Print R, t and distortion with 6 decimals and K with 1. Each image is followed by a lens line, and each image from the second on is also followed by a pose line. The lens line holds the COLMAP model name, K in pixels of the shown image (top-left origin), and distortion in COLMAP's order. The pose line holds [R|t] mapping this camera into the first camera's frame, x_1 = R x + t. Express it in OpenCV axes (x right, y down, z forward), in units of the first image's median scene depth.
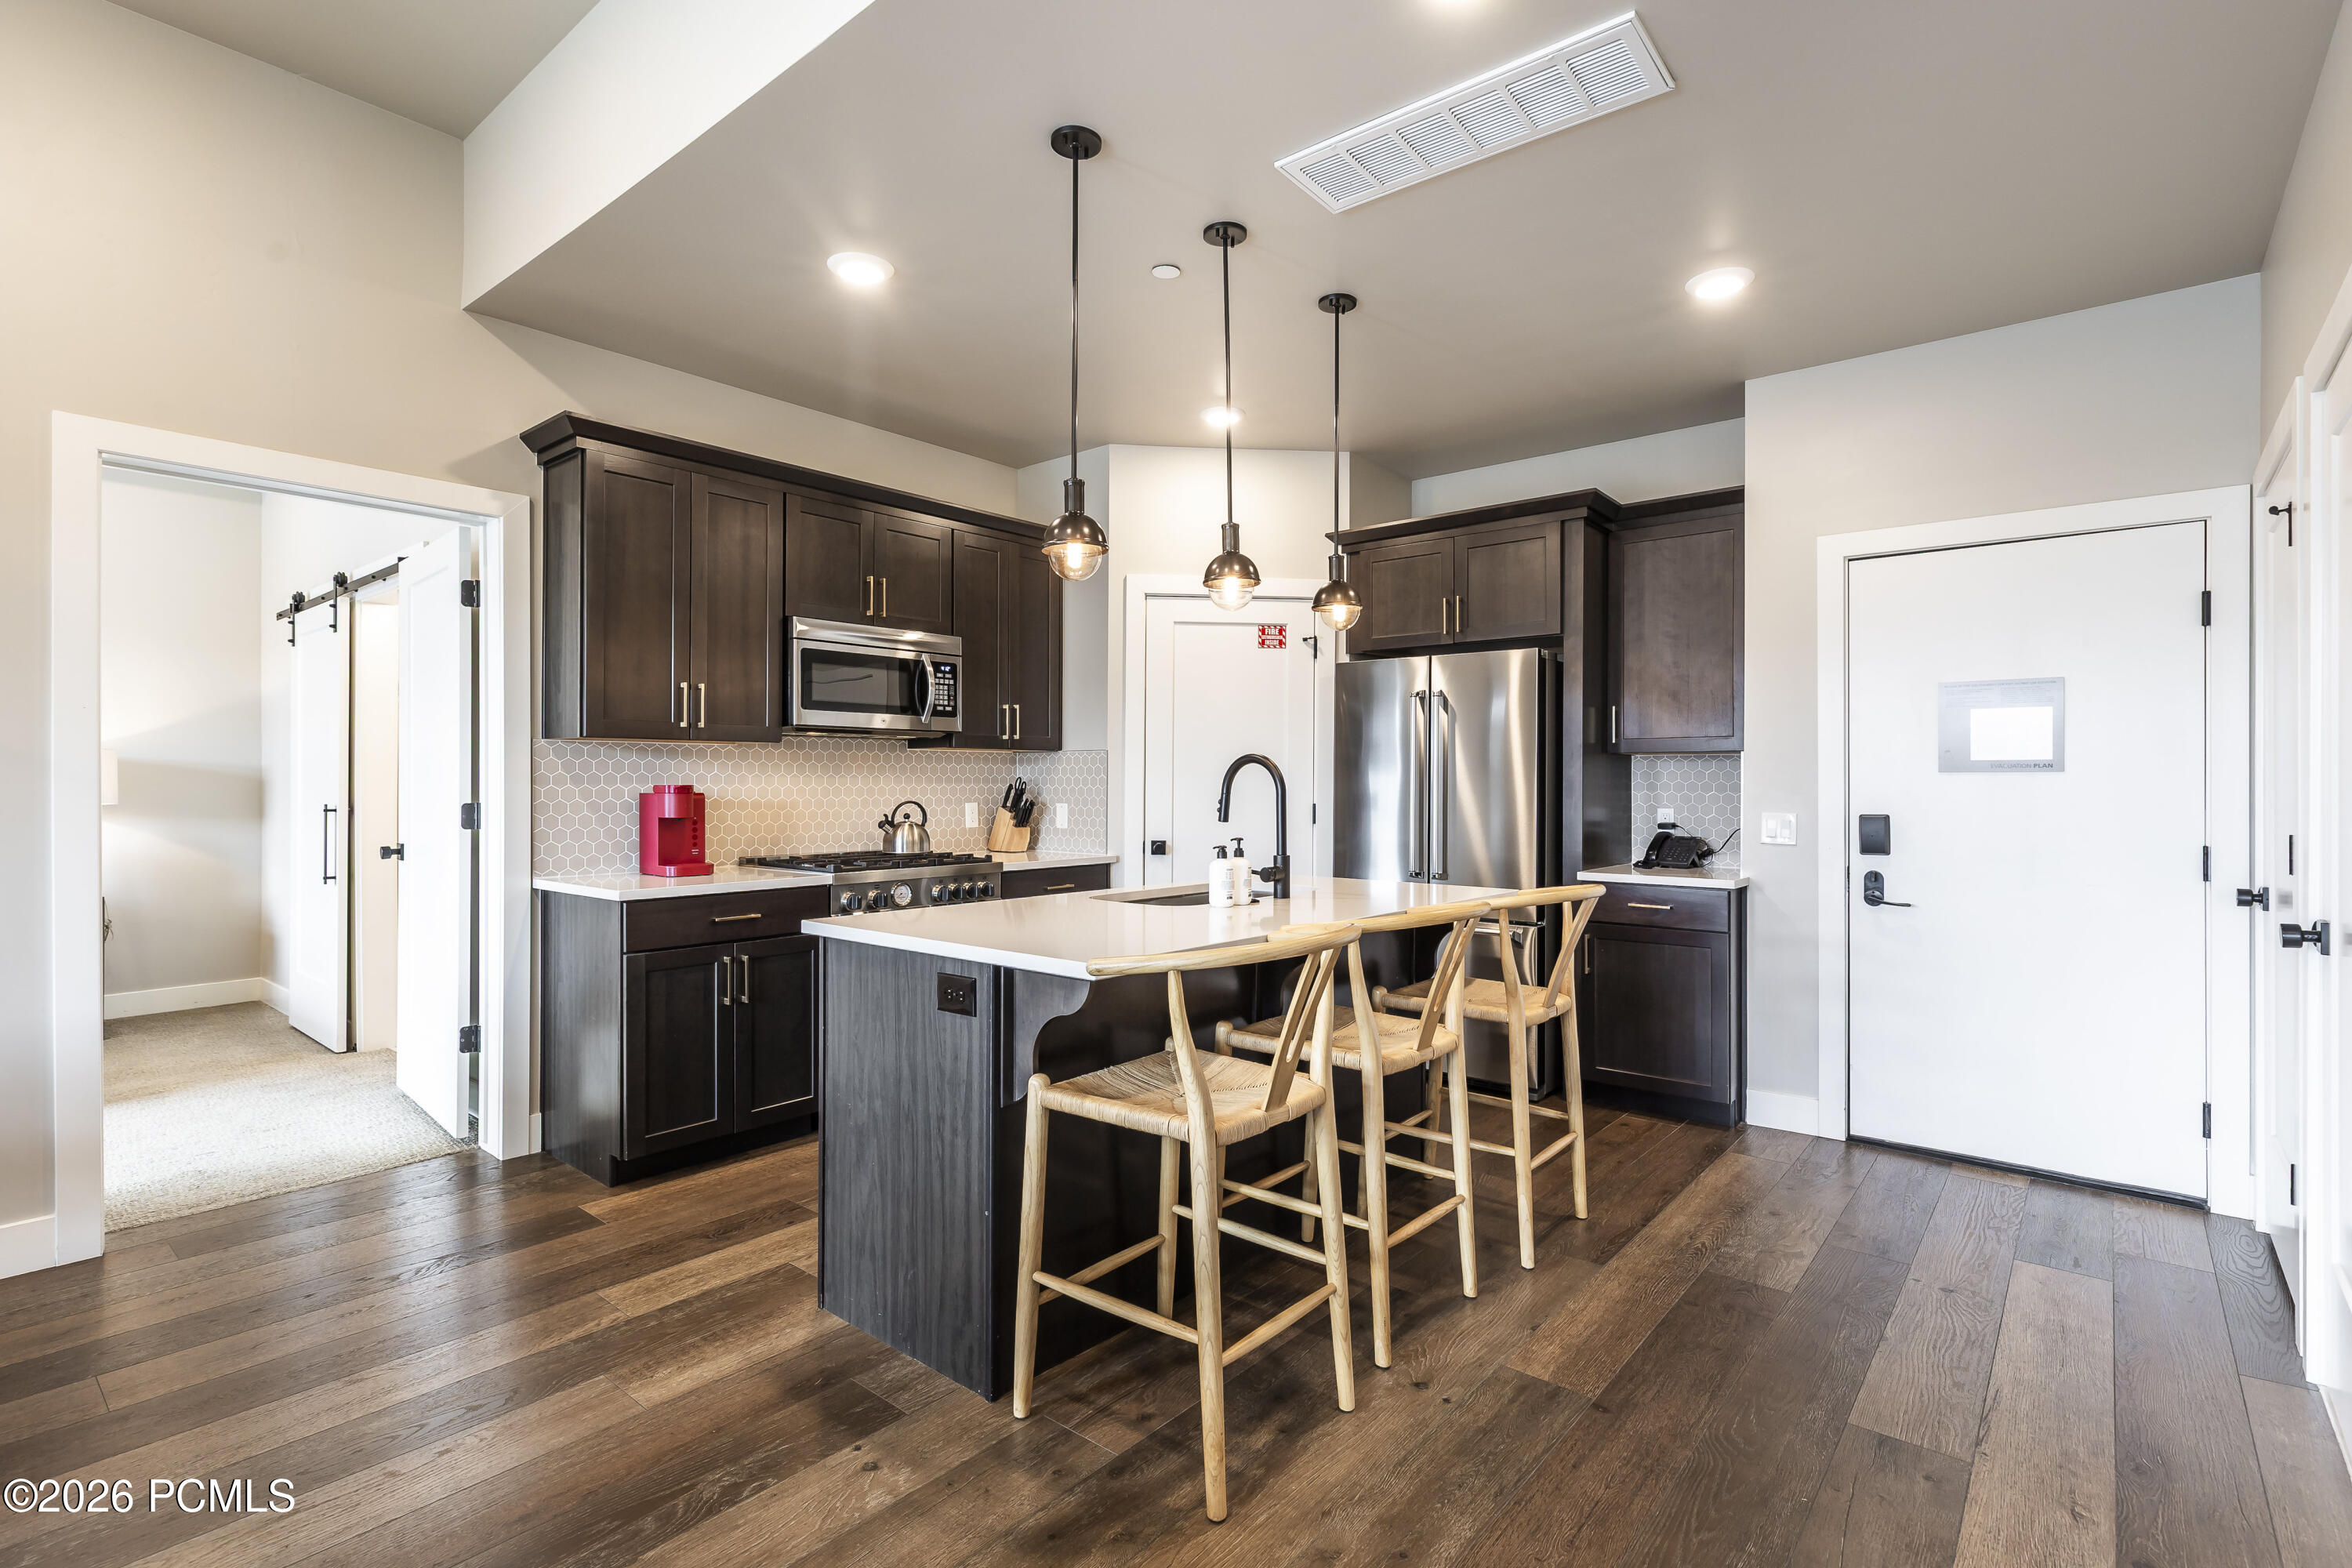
lens RADIAL K [[1107.6, 0, 1179.9], [0, 1107.6, 779.8], [0, 0, 1]] dist [0.003253, 0.000861]
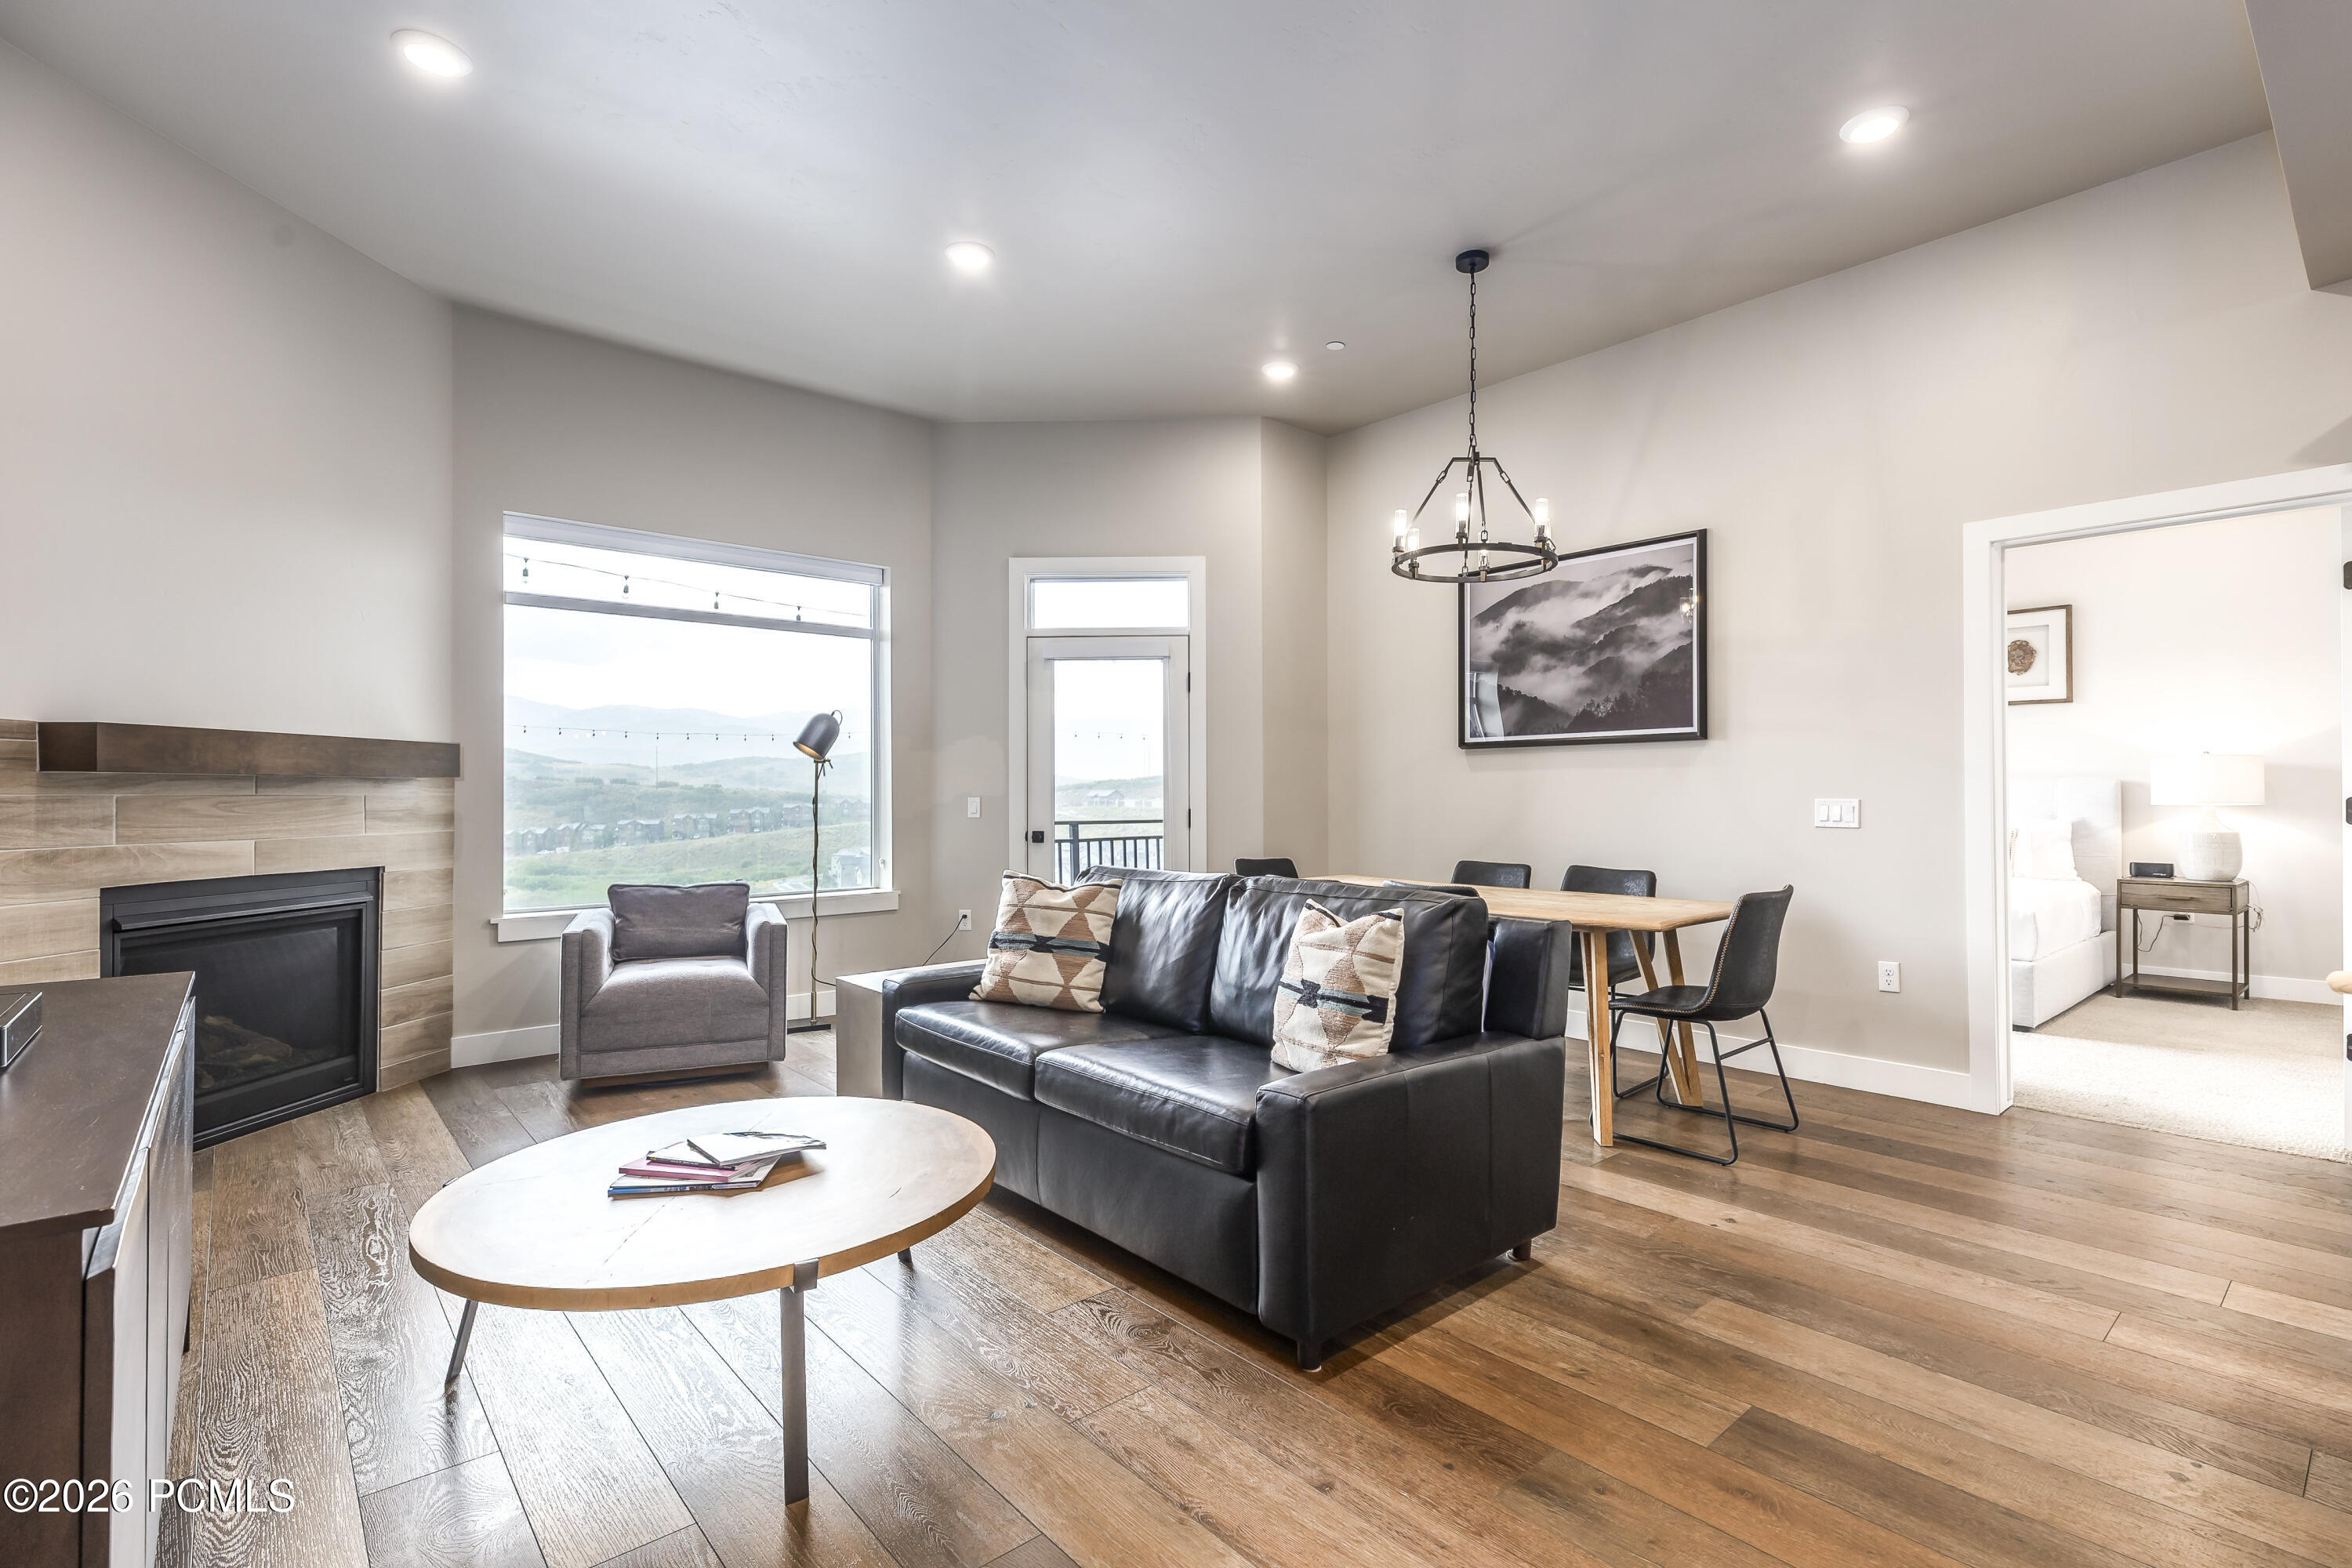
lens RADIAL K [[1089.9, 0, 1213.9], [0, 1089.9, 787.9], [0, 0, 1]] dist [0.001833, -0.000415]
pose [[-0.143490, -0.008850, -0.989612, 0.350882], [0.000943, 0.999958, -0.009079, 0.018105], [0.989651, -0.002236, -0.143476, 0.147203]]
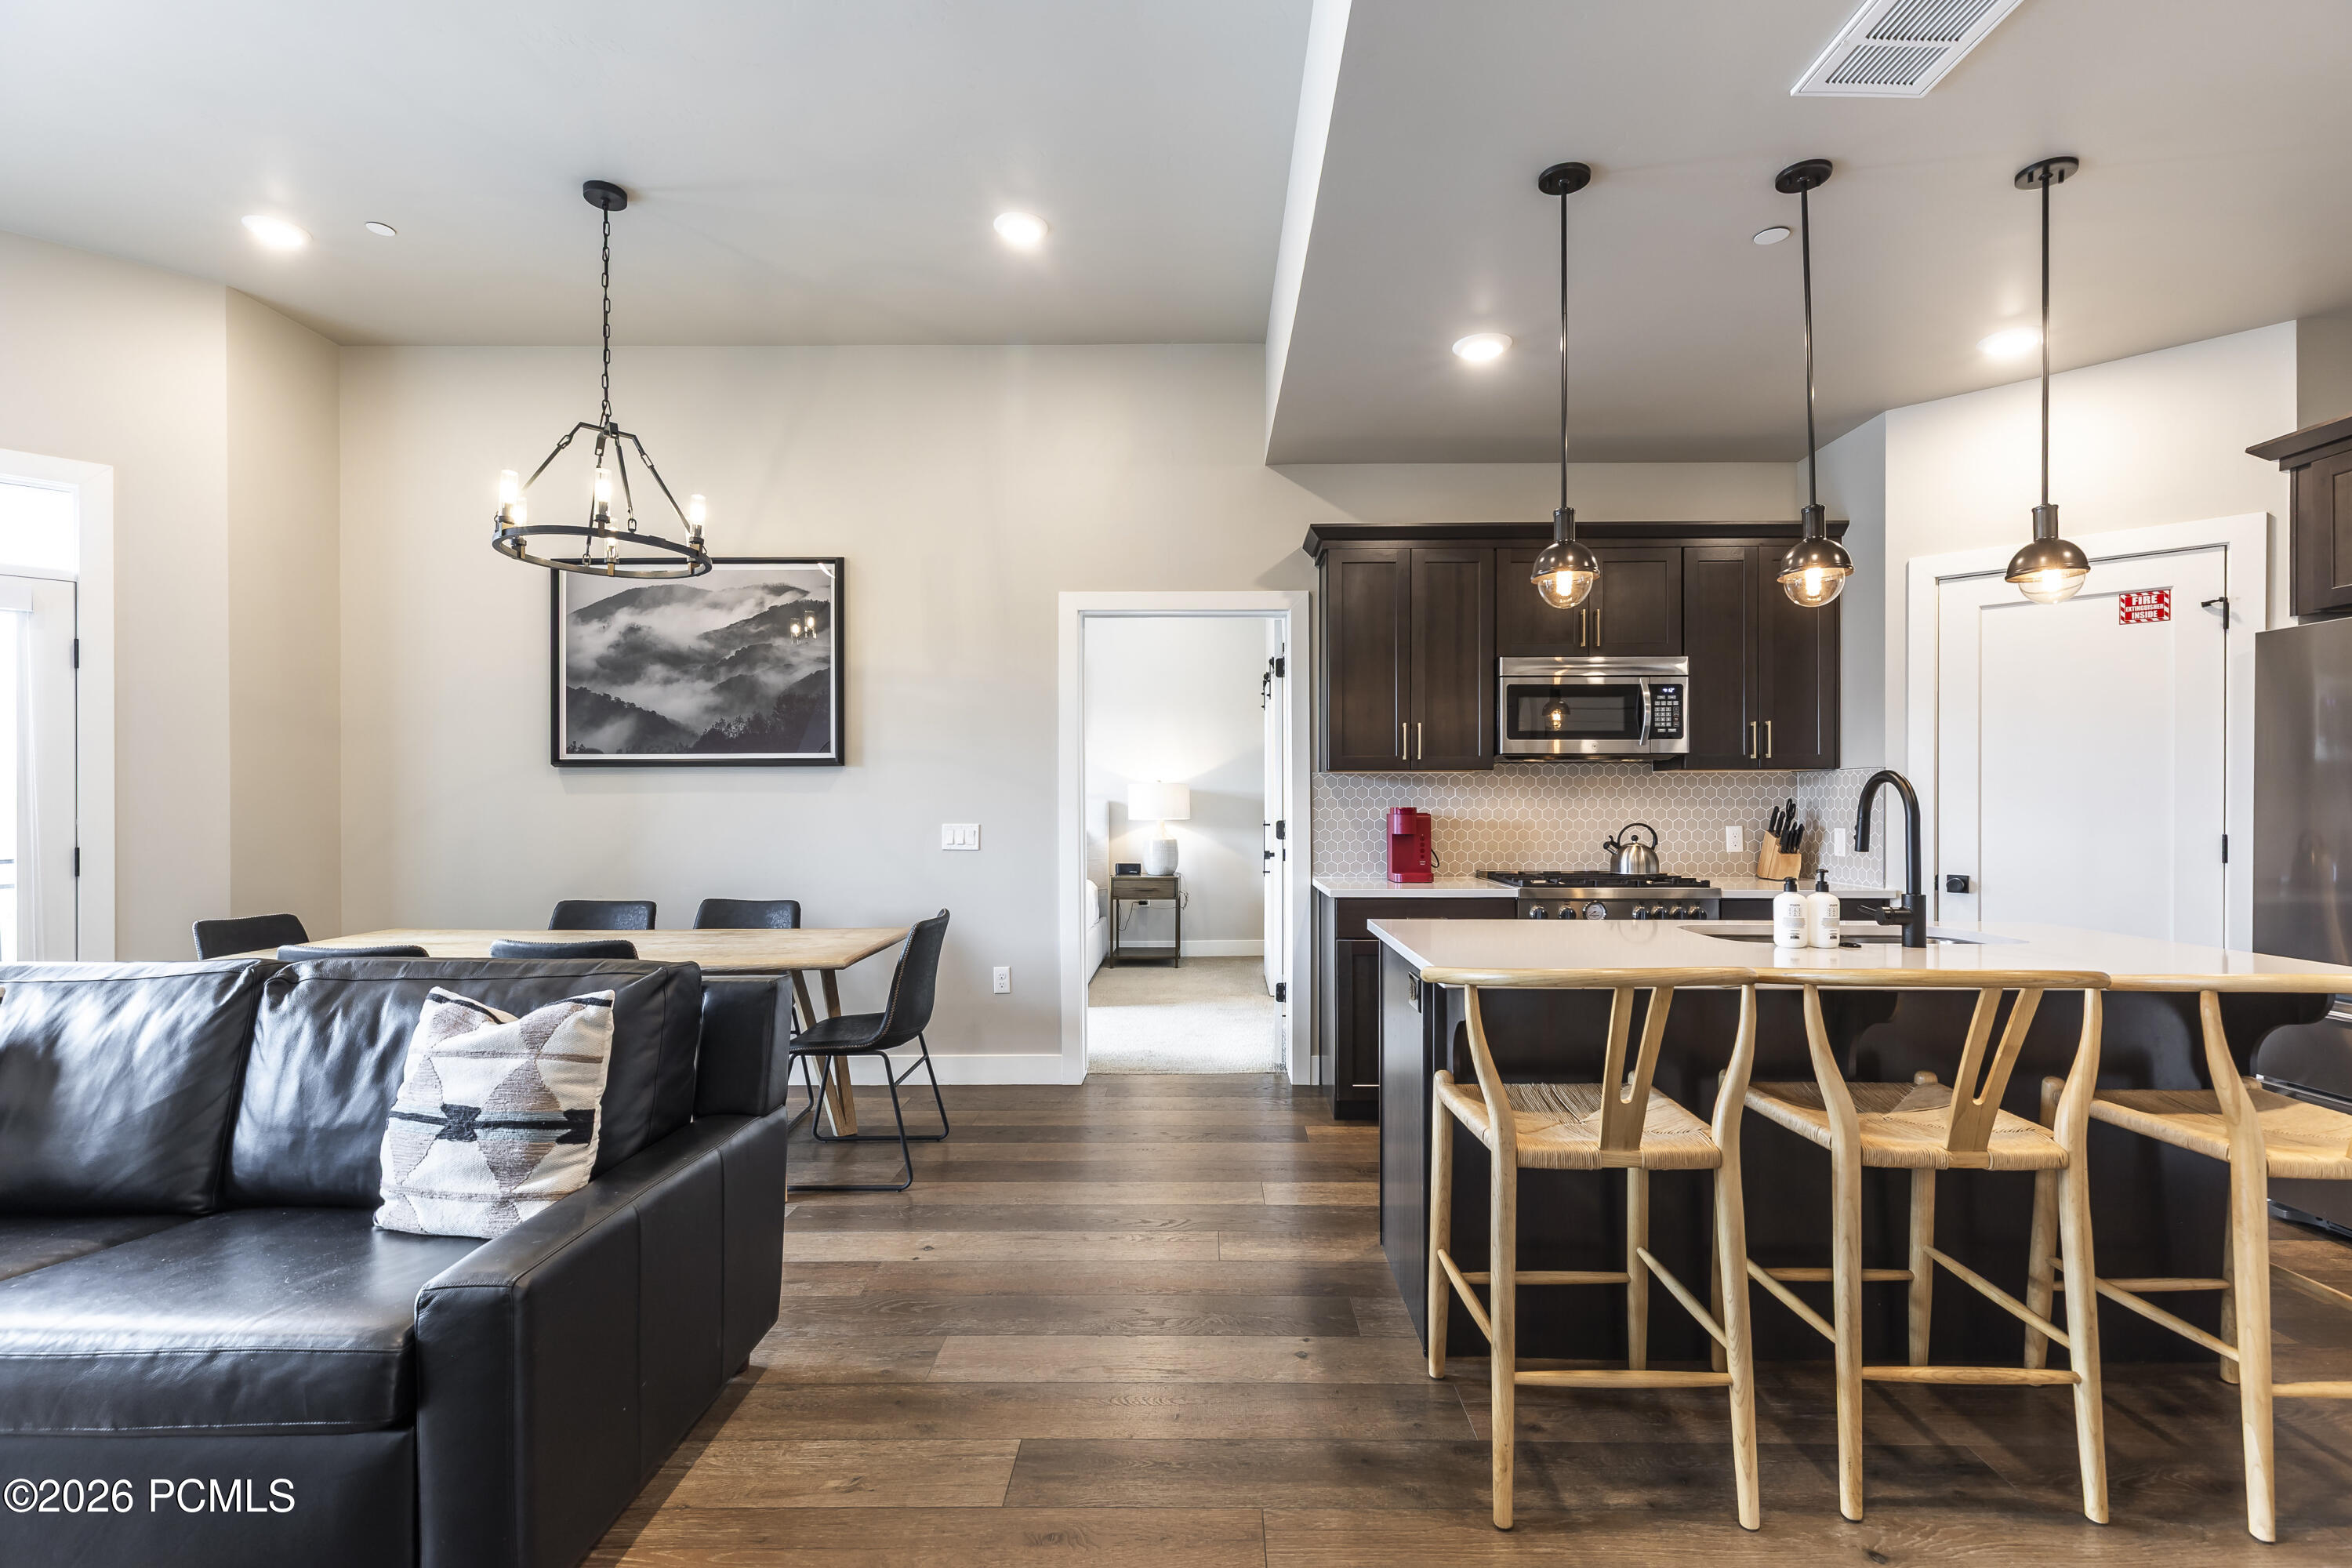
lens RADIAL K [[1068.4, 0, 1198.4], [0, 1068.4, 798.2], [0, 0, 1]] dist [0.005051, 0.000519]
pose [[0.637847, -0.006057, -0.770139, 0.263853], [0.003595, 0.999982, -0.004887, -0.000429], [0.770155, 0.000348, 0.637857, 0.065925]]
